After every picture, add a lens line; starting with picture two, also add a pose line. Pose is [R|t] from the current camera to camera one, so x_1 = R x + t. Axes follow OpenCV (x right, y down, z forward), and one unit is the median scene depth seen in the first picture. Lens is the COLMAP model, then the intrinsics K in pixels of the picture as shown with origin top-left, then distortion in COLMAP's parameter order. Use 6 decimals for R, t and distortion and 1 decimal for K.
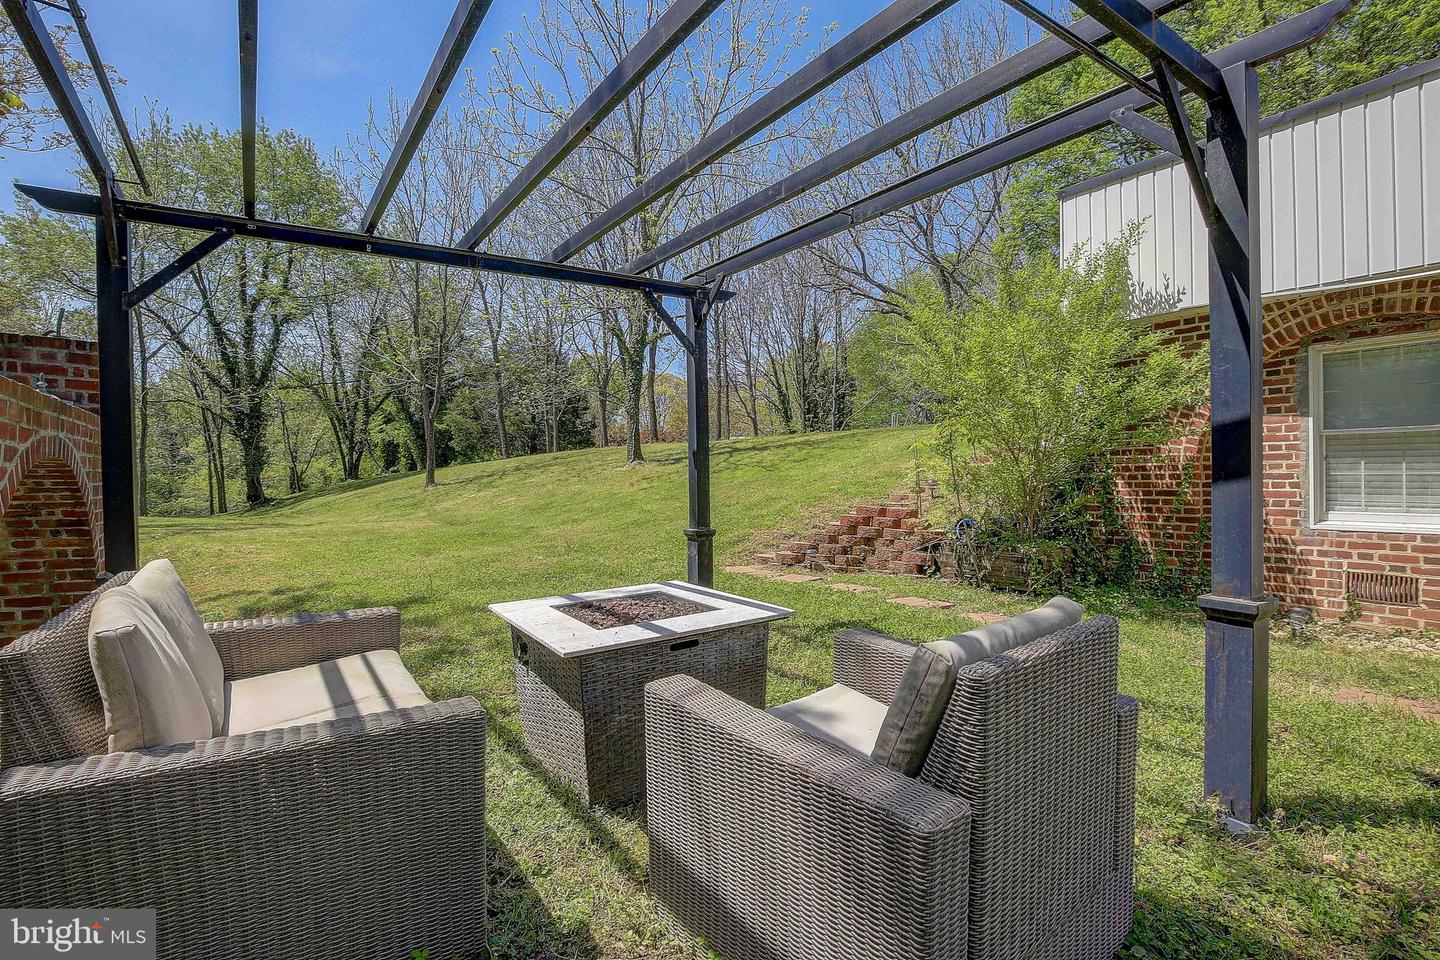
lens RADIAL K [[651.7, 0, 715.6], [0, 651.7, 479.6], [0, 0, 1]] dist [-0.029639, 0.000366]
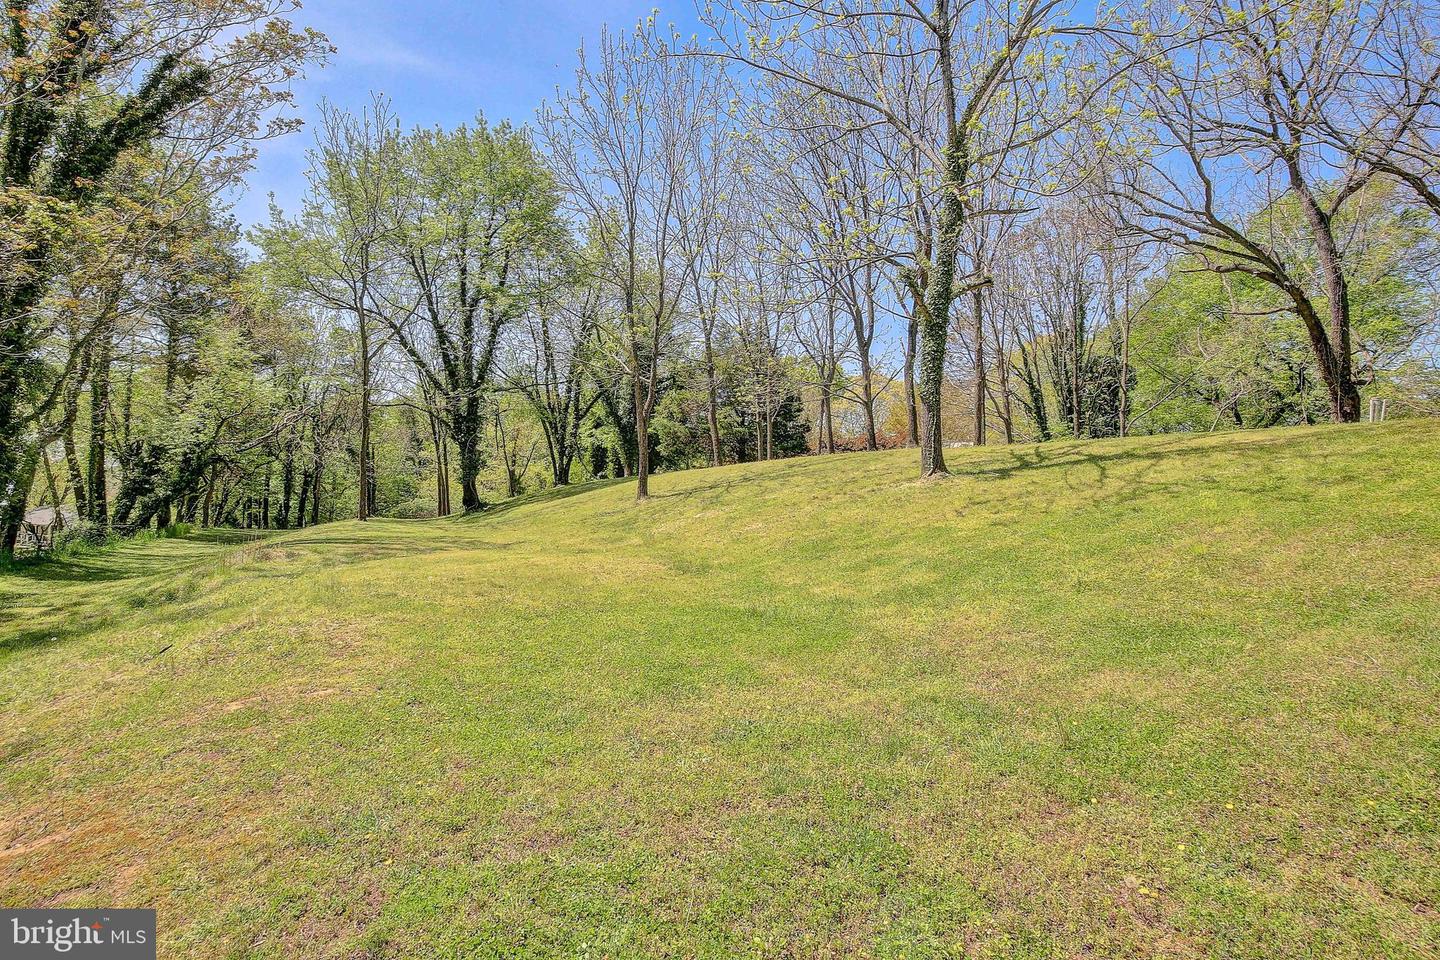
lens RADIAL K [[651.7, 0, 722.9], [0, 651.7, 484.5], [0, 0, 1]] dist [-0.029639, 0.000366]
pose [[0.961626, 0.018313, -0.273752, -0.065918], [-0.019190, 0.999816, -0.000525, -0.005103], [0.273692, 0.005758, 0.961800, 0.131819]]
